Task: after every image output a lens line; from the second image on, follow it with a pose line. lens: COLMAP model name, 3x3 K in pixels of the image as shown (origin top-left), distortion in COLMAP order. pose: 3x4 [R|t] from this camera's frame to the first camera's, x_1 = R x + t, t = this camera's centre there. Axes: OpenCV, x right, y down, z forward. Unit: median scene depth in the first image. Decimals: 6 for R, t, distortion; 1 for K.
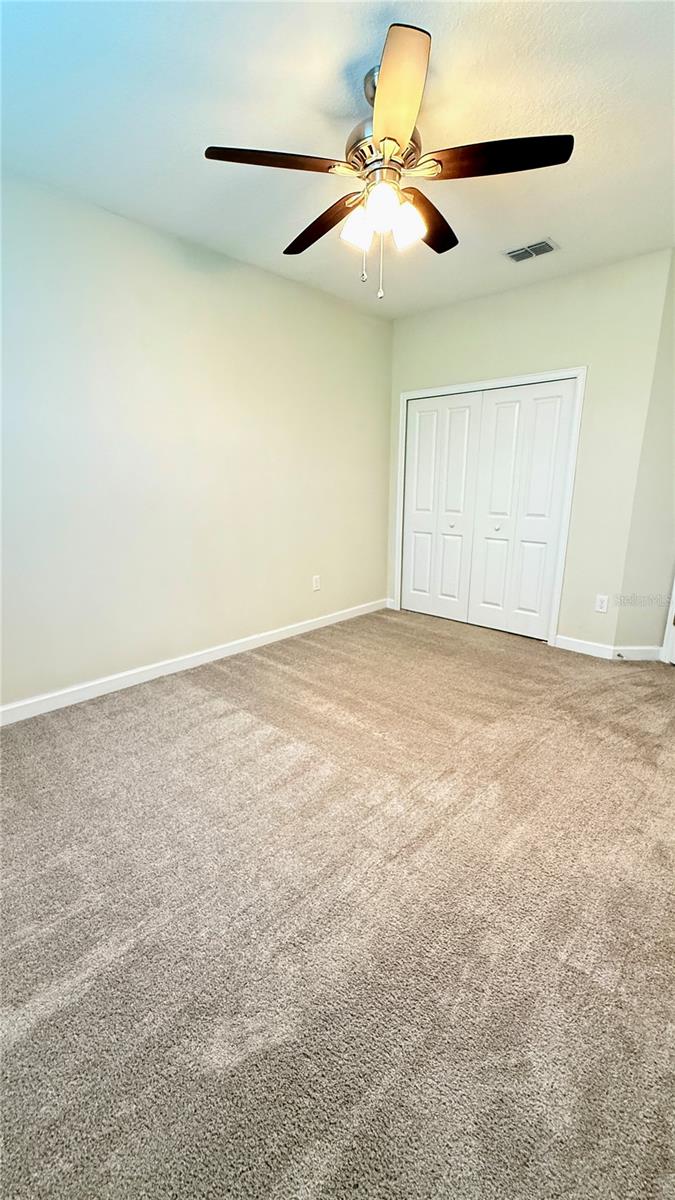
lens RADIAL K [[477.9, 0, 336.2], [0, 477.9, 600.5], [0, 0, 1]] dist [-0.002009, 0.000680]
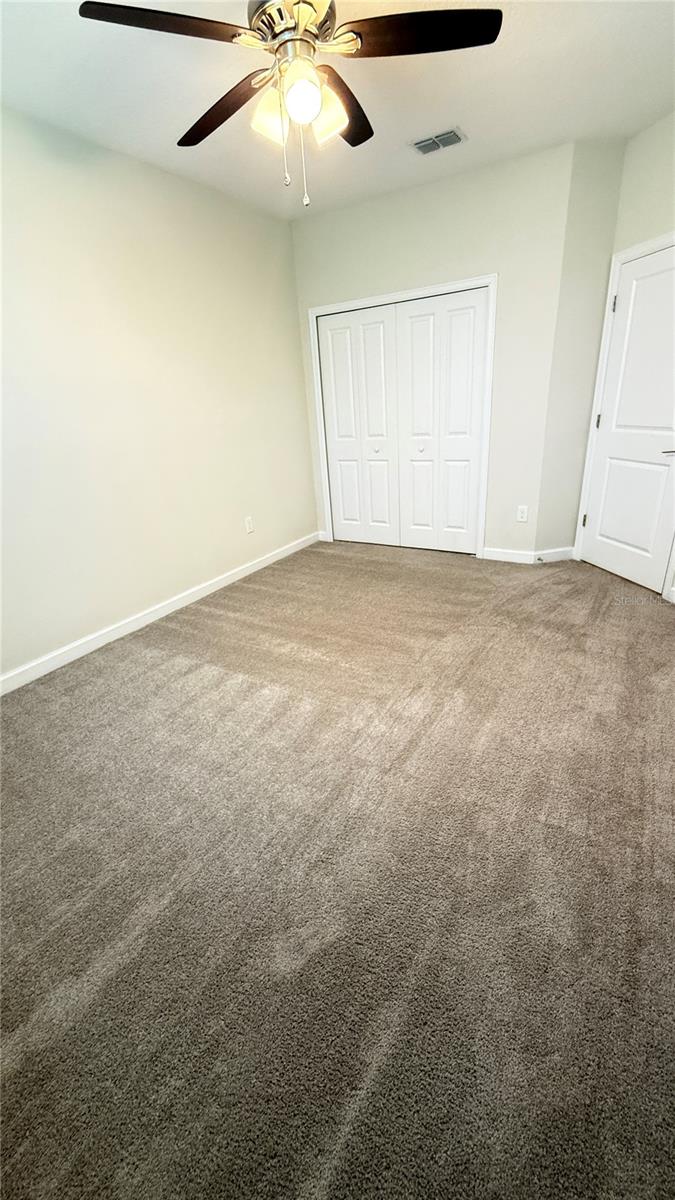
lens RADIAL K [[477.9, 0, 339.4], [0, 477.9, 606.4], [0, 0, 1]] dist [-0.002009, 0.000680]
pose [[0.975987, -0.144912, 0.162636, -0.110953], [0.118077, 0.979361, 0.164043, -0.028664], [-0.183051, -0.140901, 0.972954, -0.003634]]
